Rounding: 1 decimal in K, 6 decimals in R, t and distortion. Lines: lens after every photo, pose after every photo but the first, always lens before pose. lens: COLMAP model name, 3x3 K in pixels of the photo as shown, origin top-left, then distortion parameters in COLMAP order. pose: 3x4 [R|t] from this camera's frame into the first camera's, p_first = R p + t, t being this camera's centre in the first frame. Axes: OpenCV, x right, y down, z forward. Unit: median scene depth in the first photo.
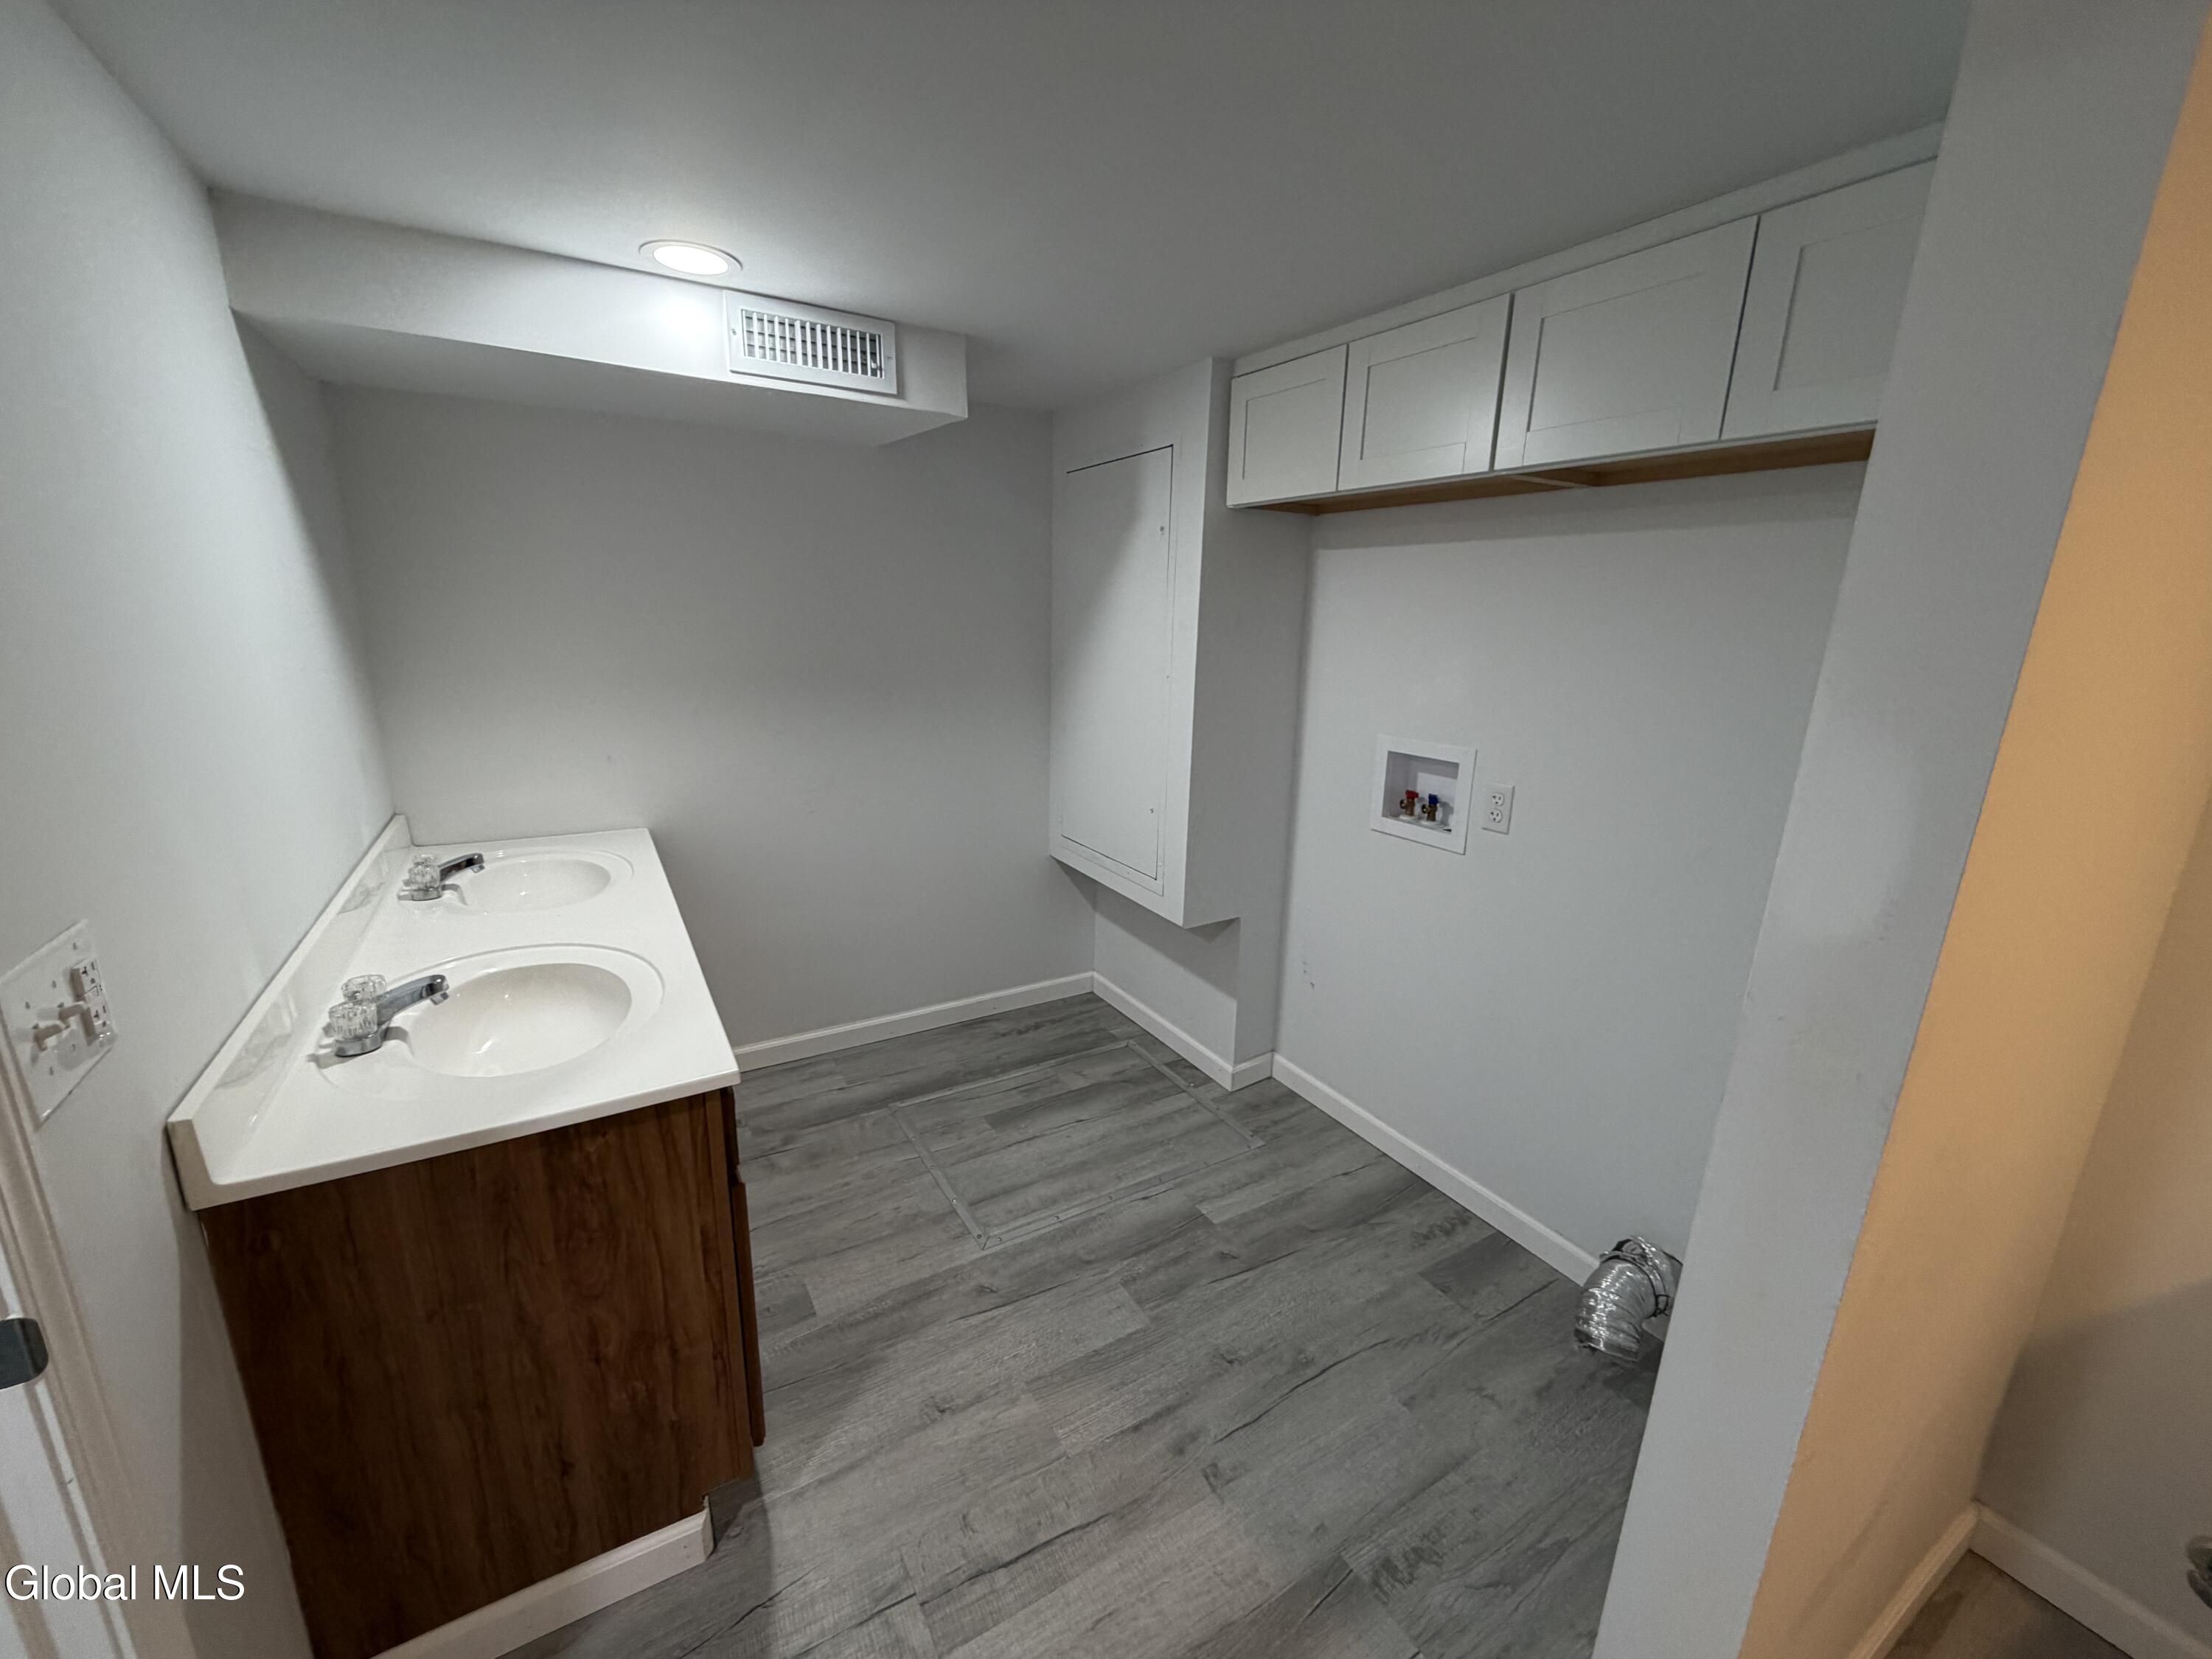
lens RADIAL K [[880.0, 0, 1097.7], [0, 880.0, 830.5], [0, 0, 1]] dist [-0.000105, -0.000442]
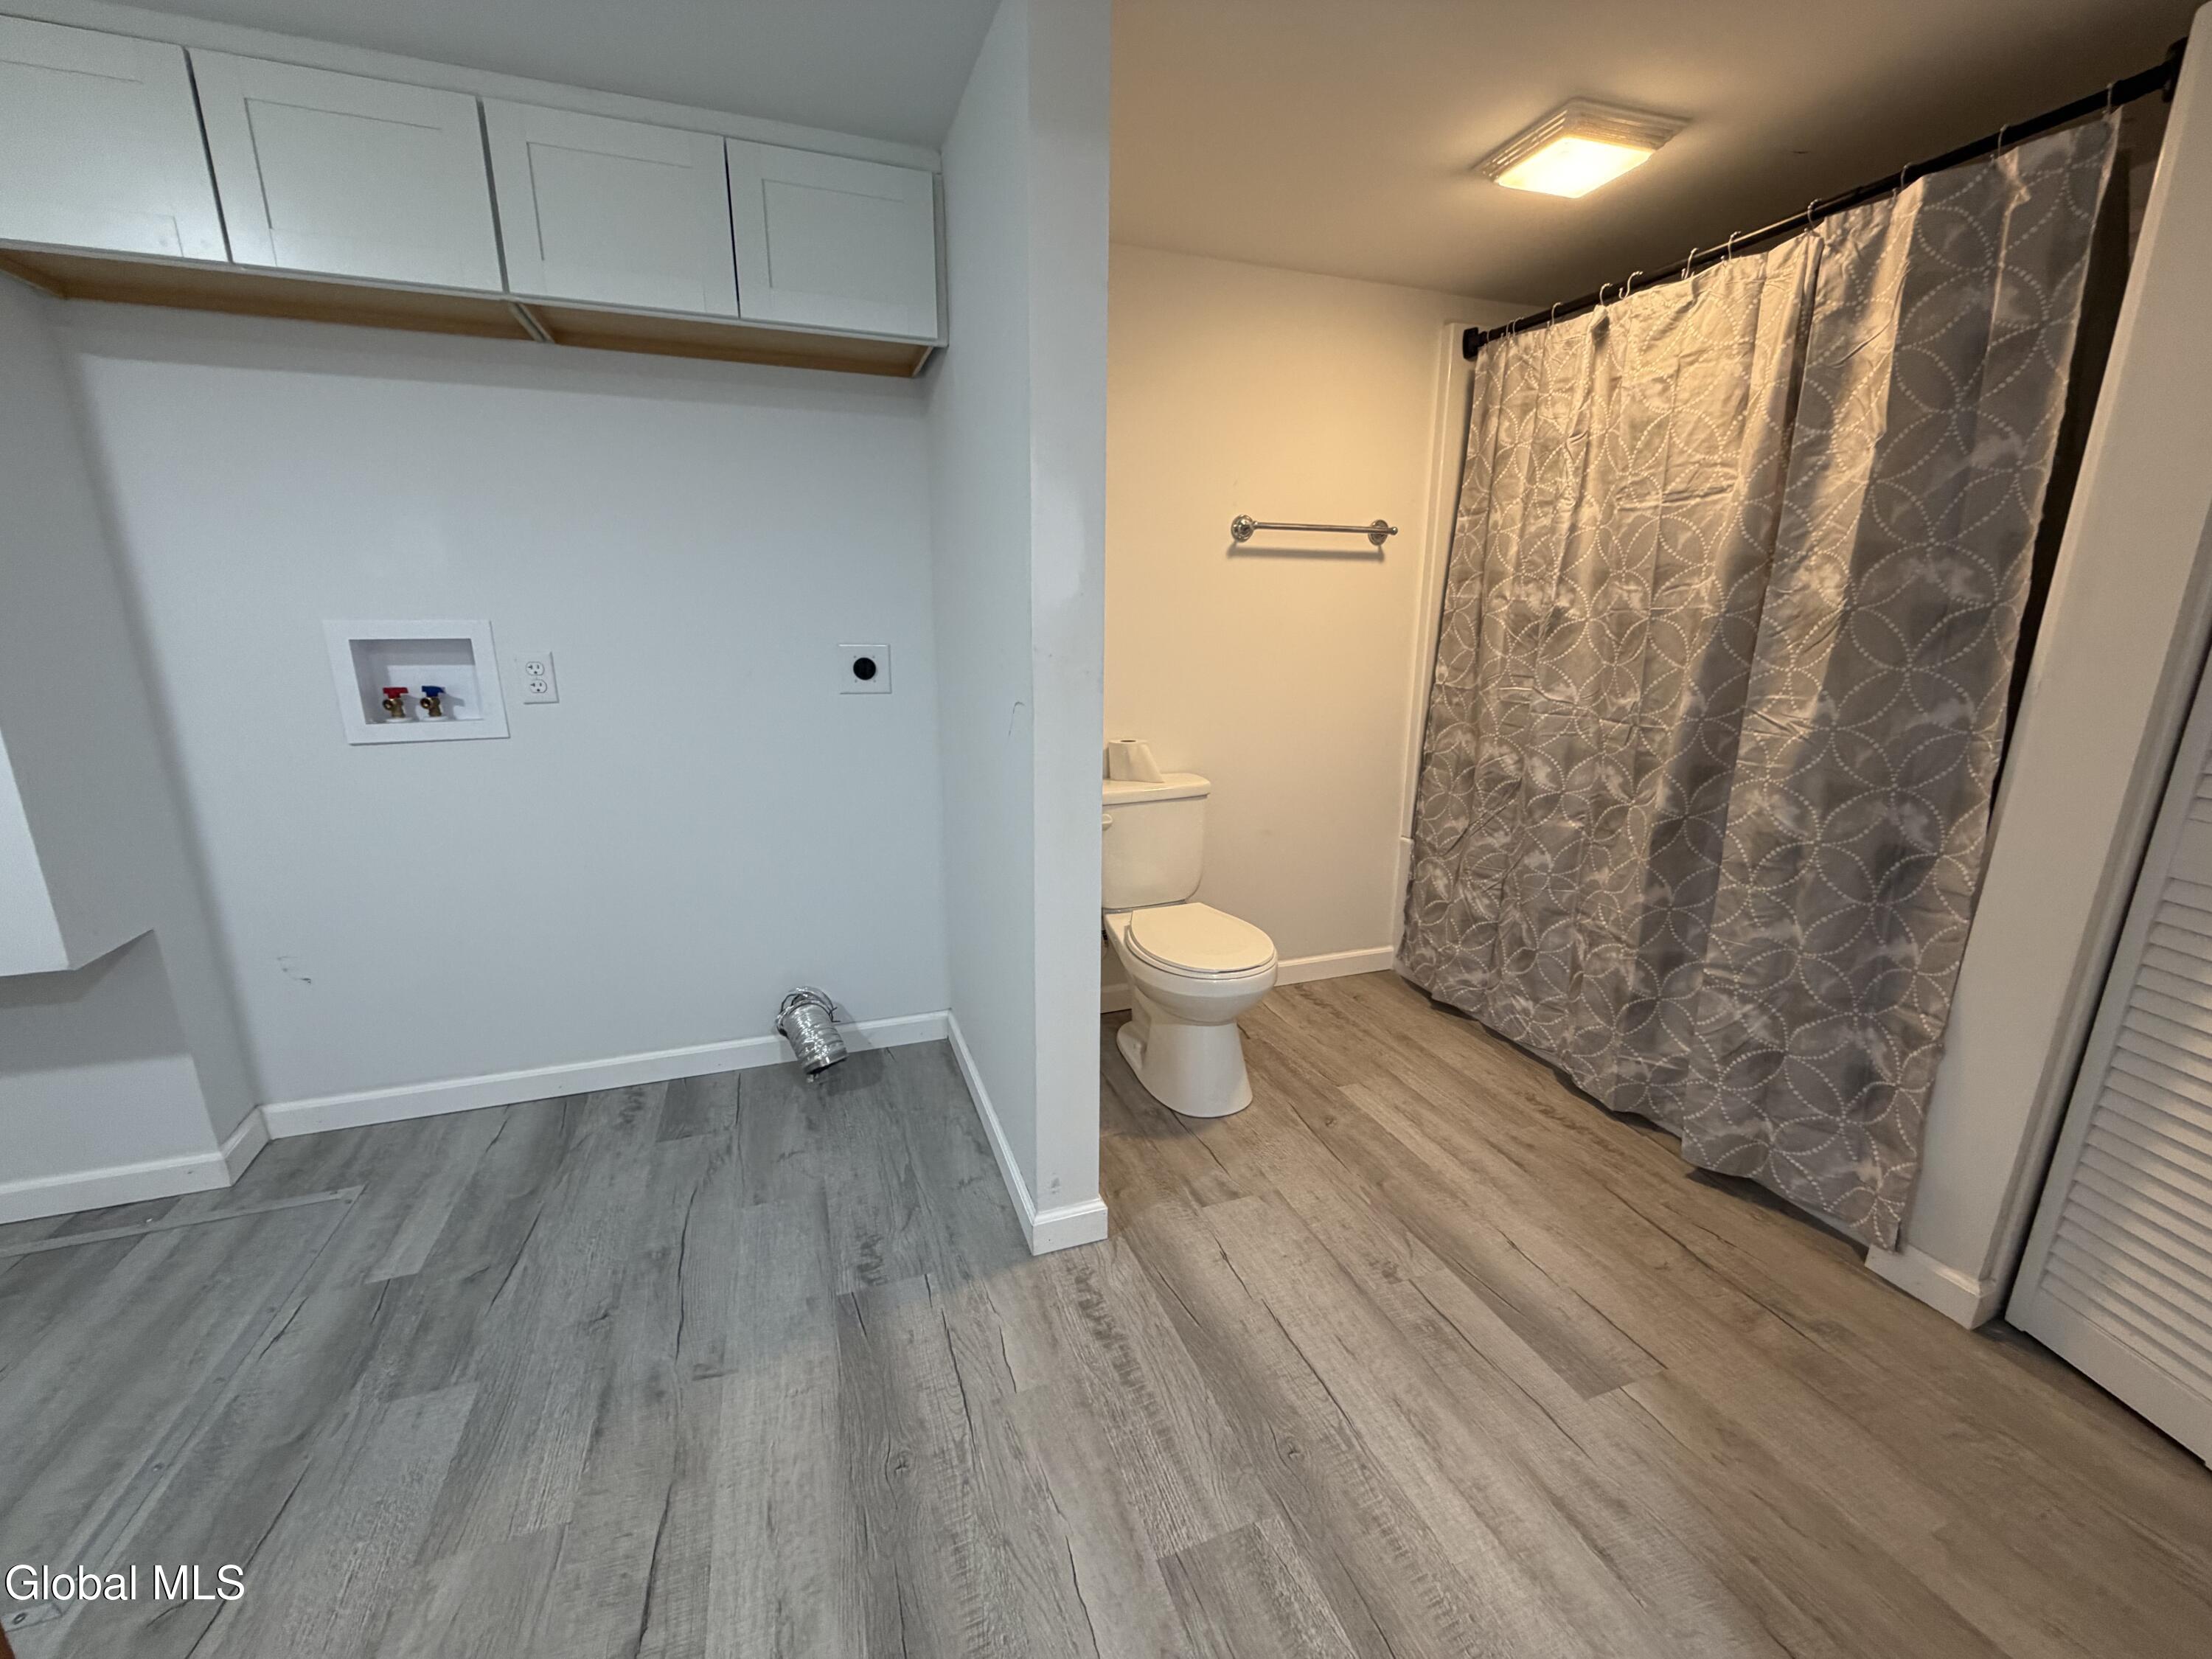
lens RADIAL K [[880.0, 0, 1097.7], [0, 880.0, 830.5], [0, 0, 1]] dist [-0.000105, -0.000442]
pose [[0.194093, -0.258992, 0.946177, -0.392644], [0.240488, 0.947649, 0.210063, 0.080005], [-0.951049, 0.186773, 0.246216, 0.214939]]
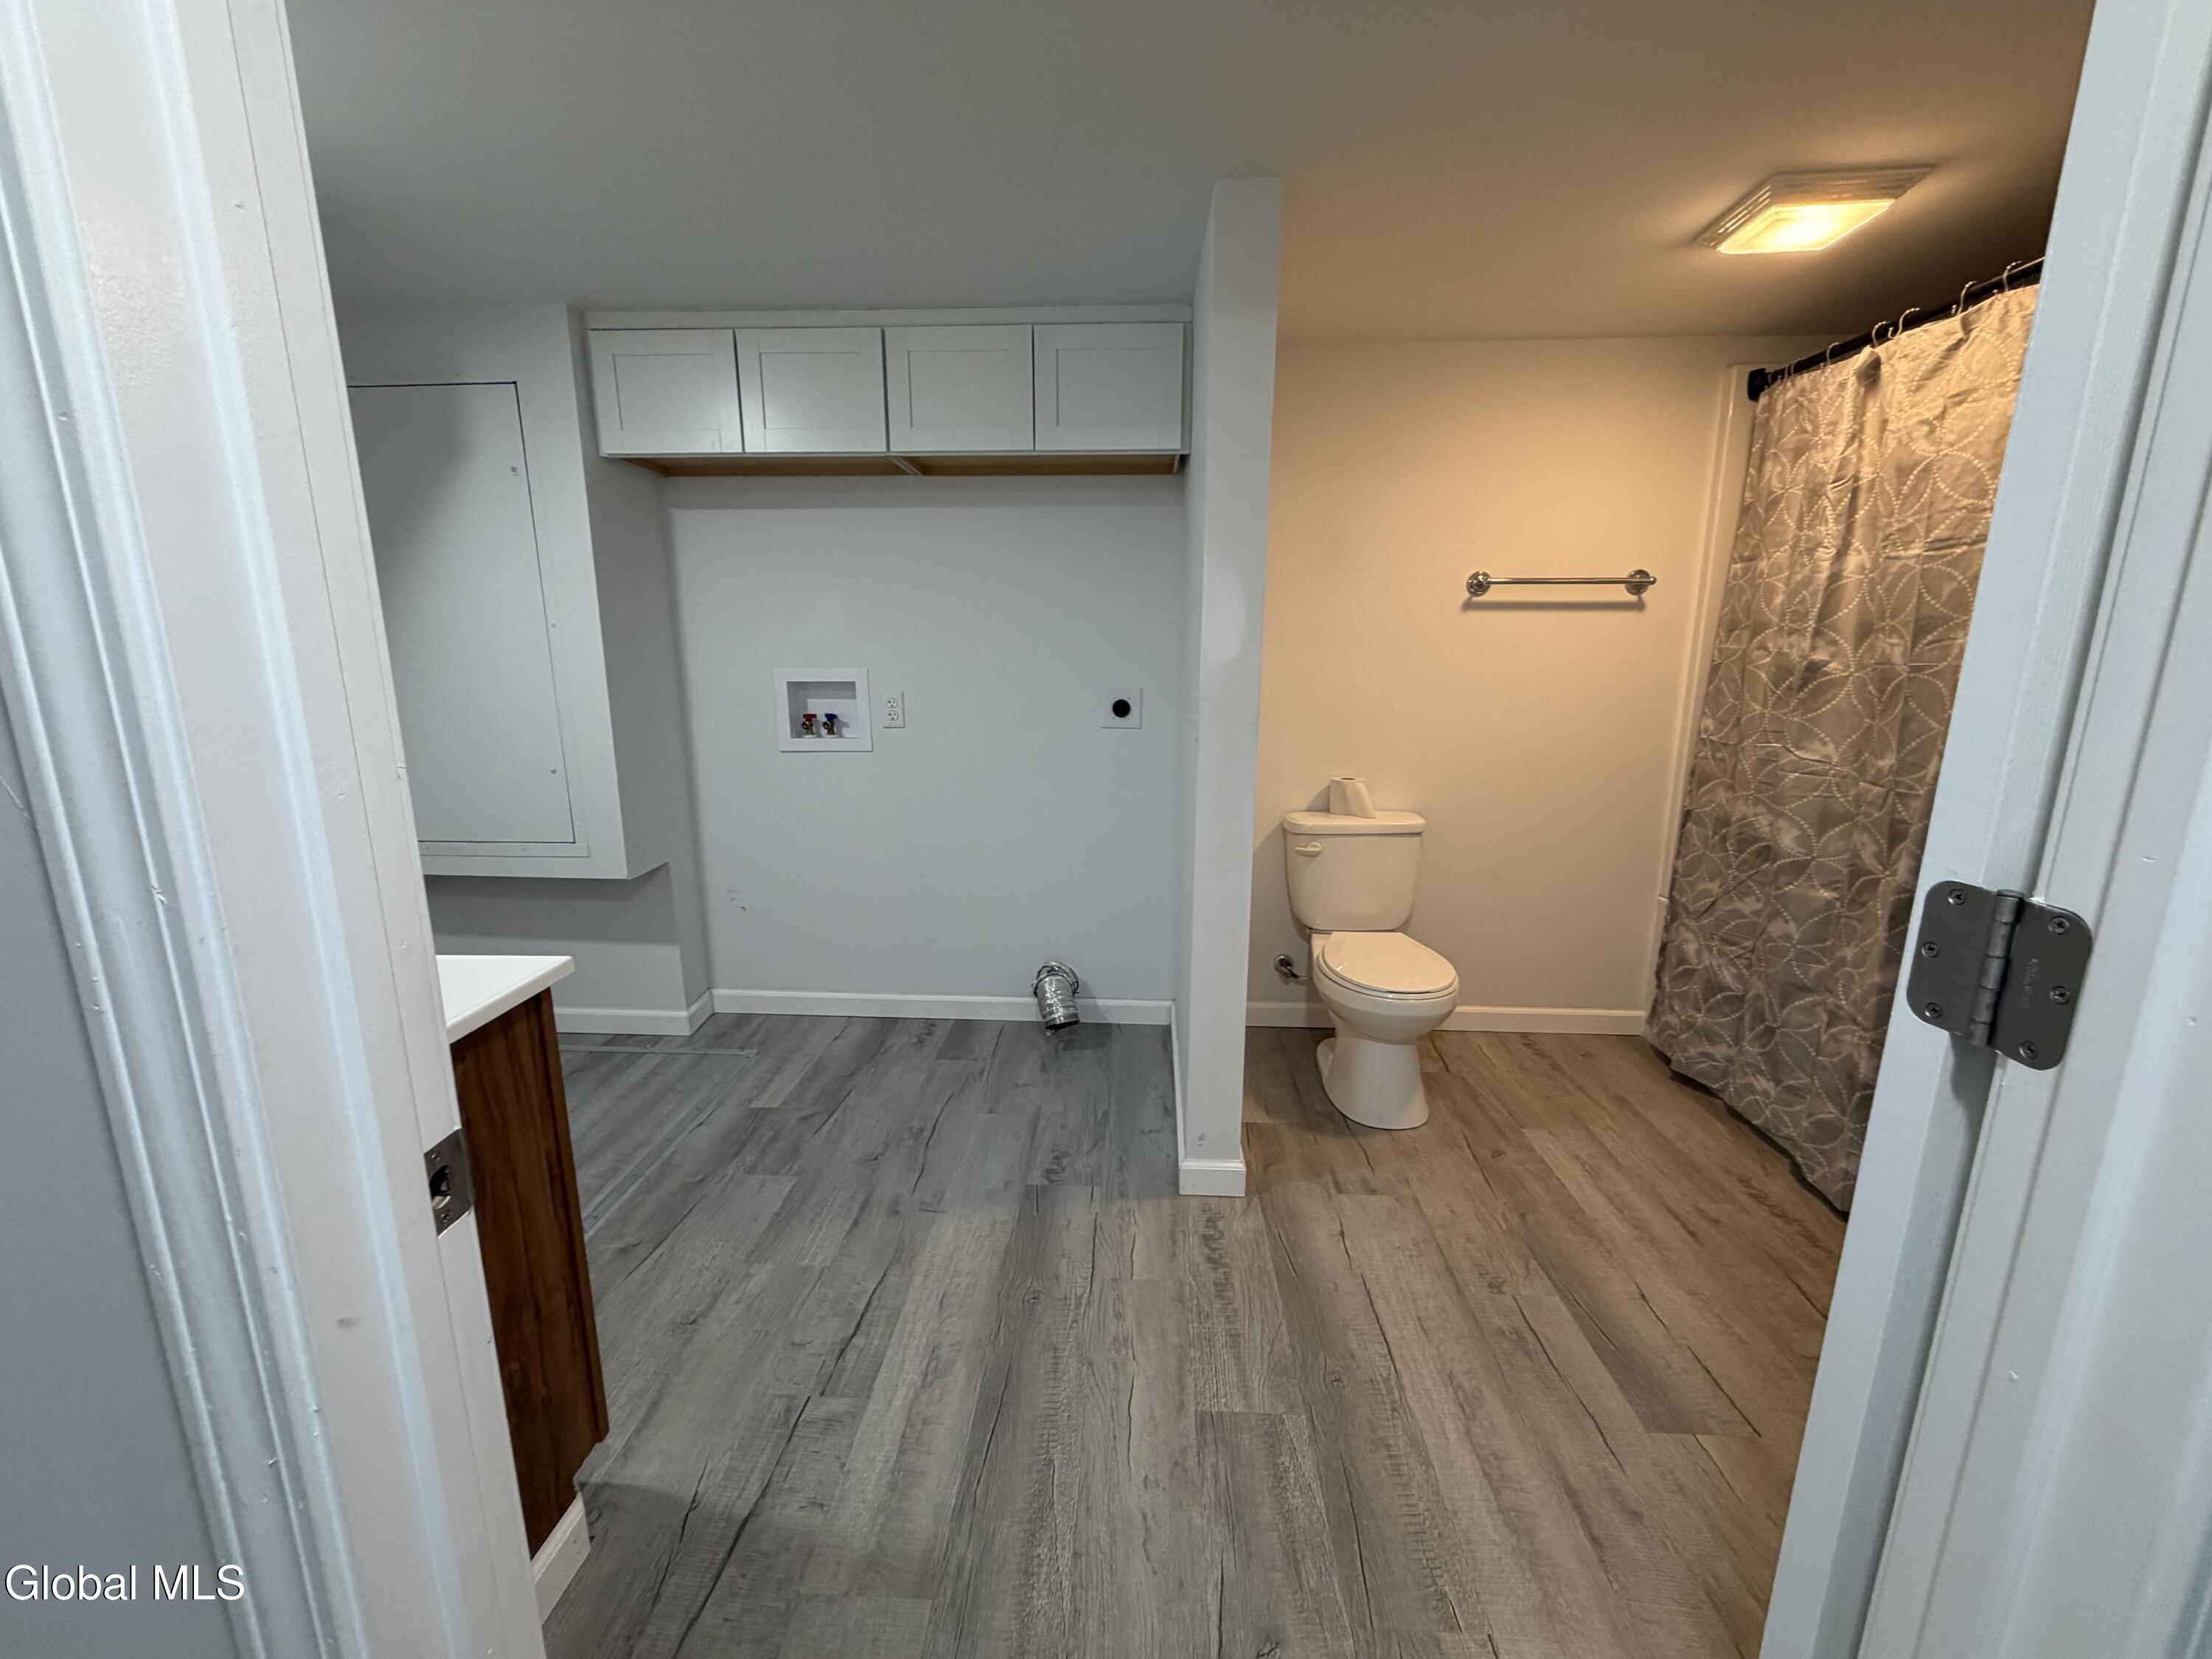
lens RADIAL K [[880.0, 0, 1097.7], [0, 880.0, 830.5], [0, 0, 1]] dist [-0.000105, -0.000442]
pose [[0.555781, -0.191561, 0.808957, -0.508382], [0.214583, 0.973171, 0.083022, 0.112263], [-0.803158, 0.127446, 0.581975, -0.010719]]
